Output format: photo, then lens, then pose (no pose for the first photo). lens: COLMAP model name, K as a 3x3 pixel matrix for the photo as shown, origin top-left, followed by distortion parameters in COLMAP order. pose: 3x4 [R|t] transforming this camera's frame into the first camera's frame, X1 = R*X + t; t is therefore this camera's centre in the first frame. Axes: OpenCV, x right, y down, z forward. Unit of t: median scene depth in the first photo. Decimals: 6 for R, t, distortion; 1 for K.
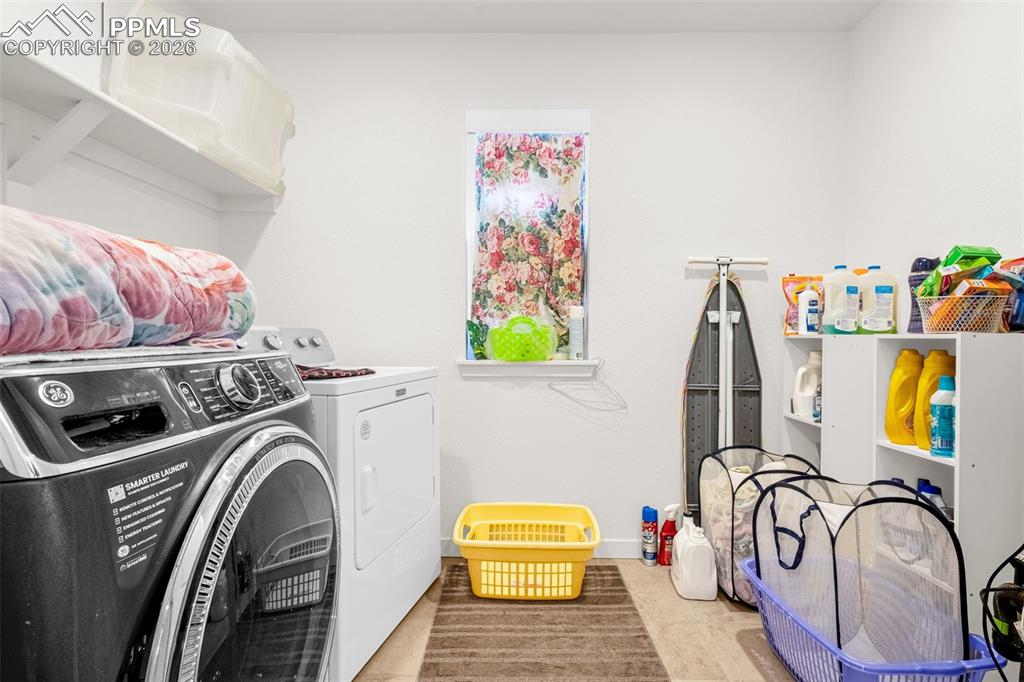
lens RADIAL K [[490.6, 0, 513.7], [0, 490.6, 341.9], [0, 0, 1]] dist [0.002381, 0.000612]
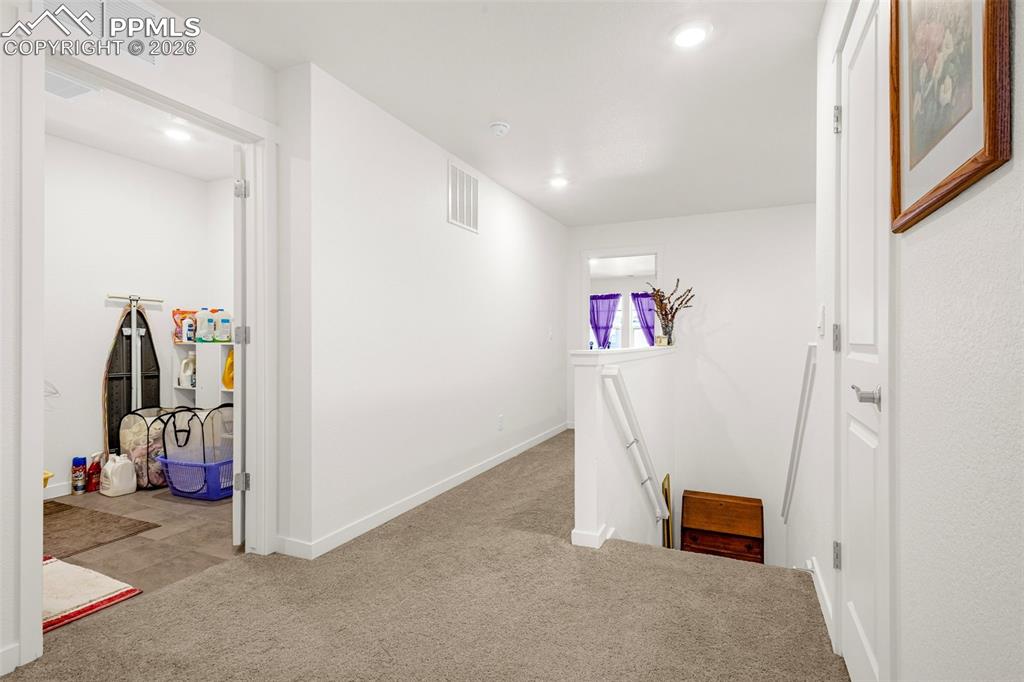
lens RADIAL K [[492.5, 0, 513.5], [0, 492.5, 342.3], [0, 0, 1]] dist [0.025209, 0.001603]
pose [[0.418932, -0.006801, 0.907992, -0.605280], [0.008879, 0.999955, 0.003393, -0.010383], [-0.907974, 0.006641, 0.418974, -0.924699]]
